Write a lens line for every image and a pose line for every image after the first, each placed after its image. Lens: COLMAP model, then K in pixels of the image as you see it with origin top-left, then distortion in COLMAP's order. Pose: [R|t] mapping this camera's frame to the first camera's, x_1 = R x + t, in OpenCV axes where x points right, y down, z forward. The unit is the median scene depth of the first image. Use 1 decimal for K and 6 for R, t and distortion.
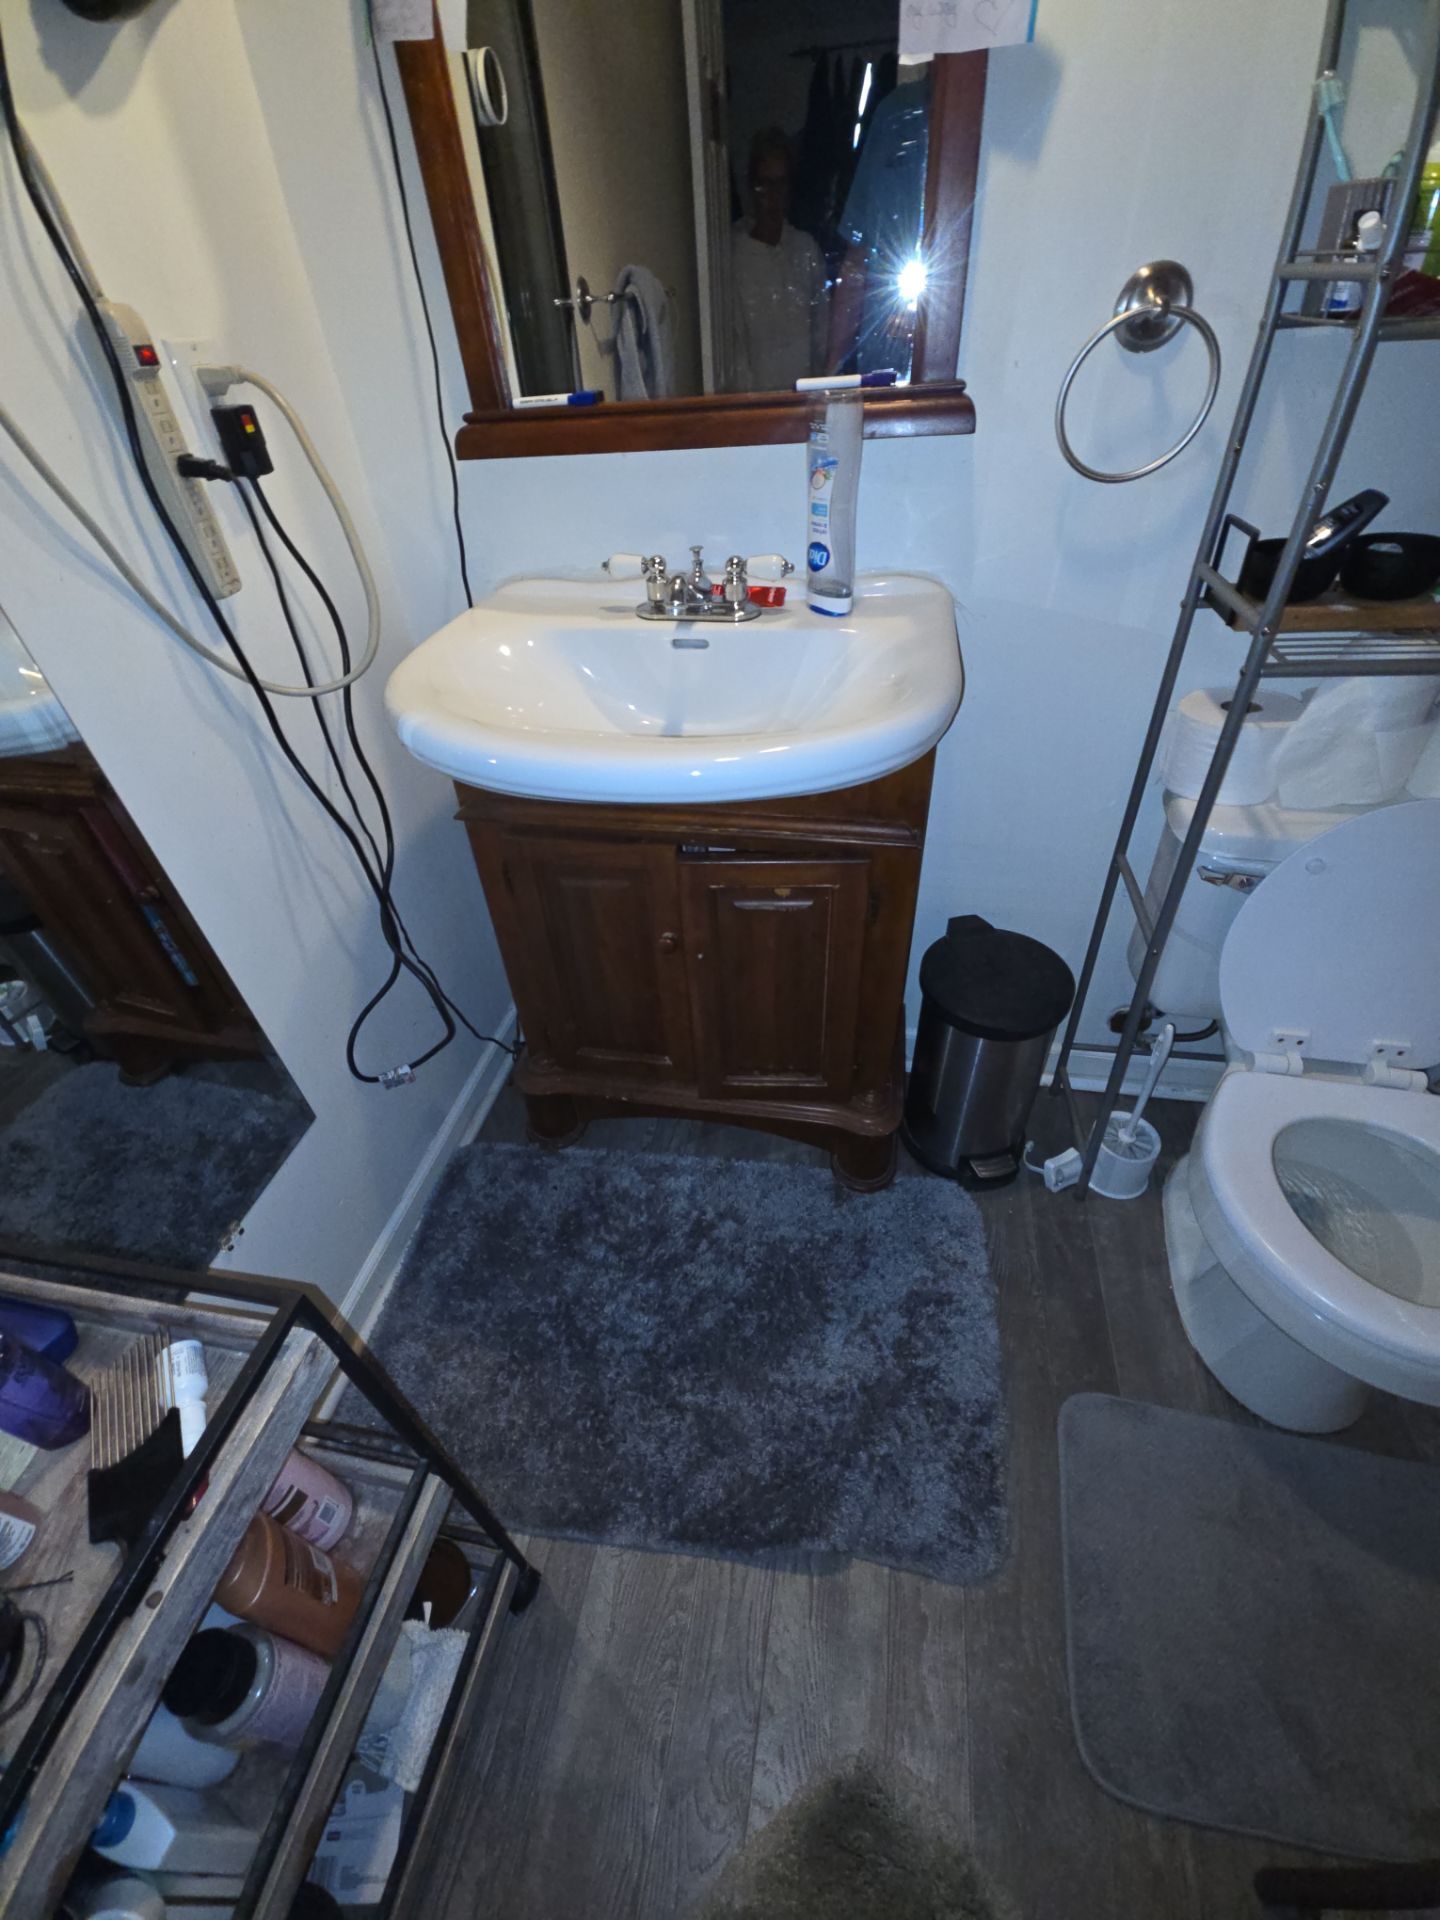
lens RADIAL K [[777.2, 0, 720.0], [0, 777.2, 960.0], [0, 0, 1]] dist [0.002719, -0.000072]
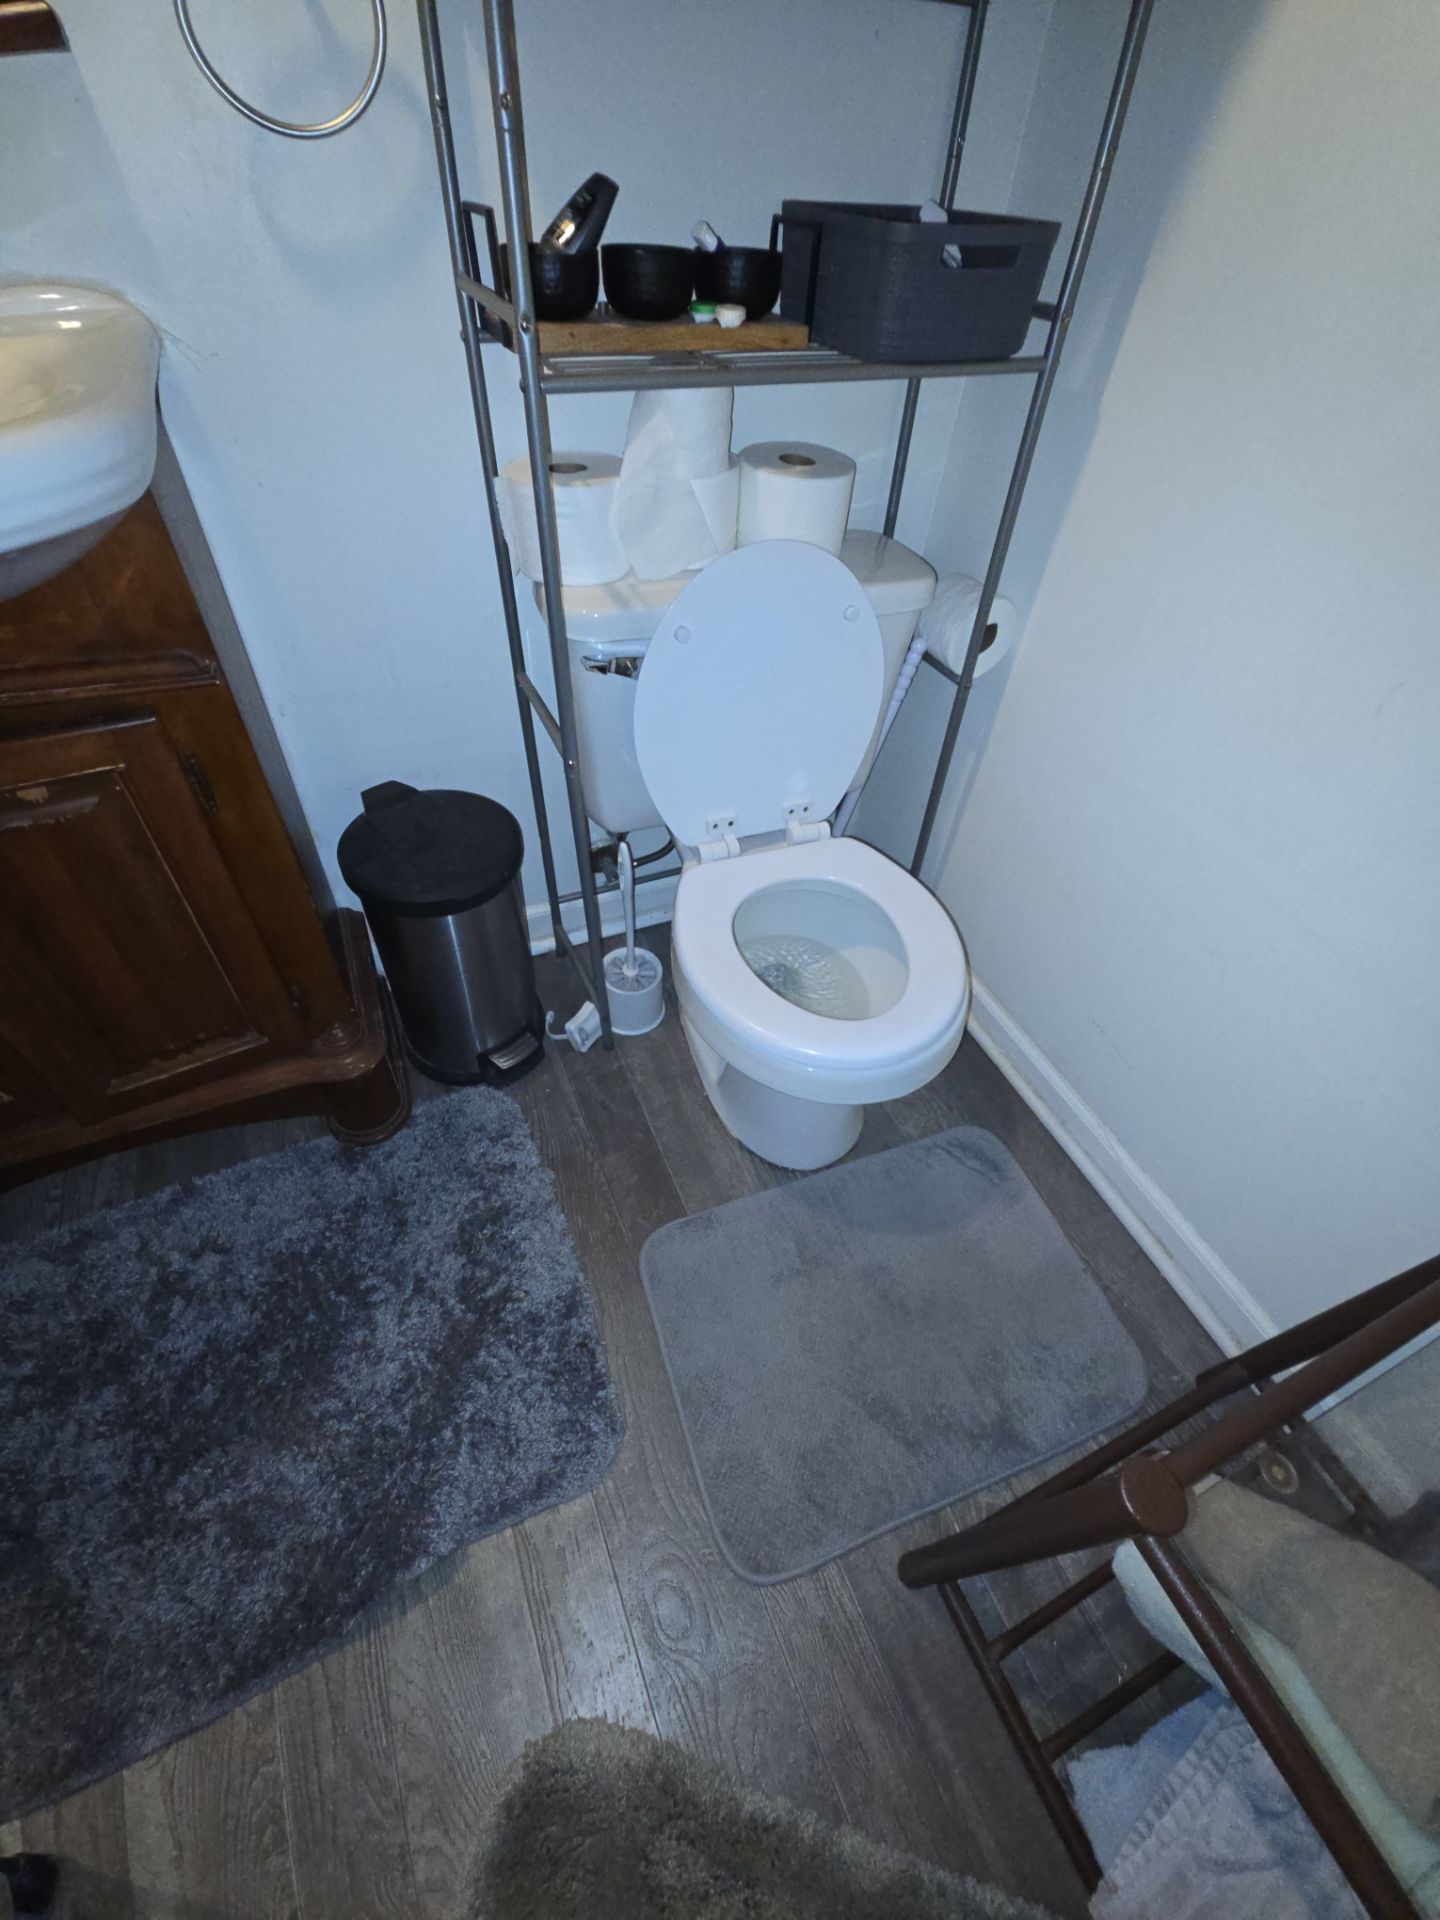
lens RADIAL K [[777.2, 0, 720.0], [0, 777.2, 960.0], [0, 0, 1]] dist [0.002719, -0.000072]
pose [[0.808280, -0.333021, 0.485573, 0.170146], [0.278783, 0.942841, 0.182570, 0.079658], [-0.518617, -0.012198, 0.854919, 0.127136]]
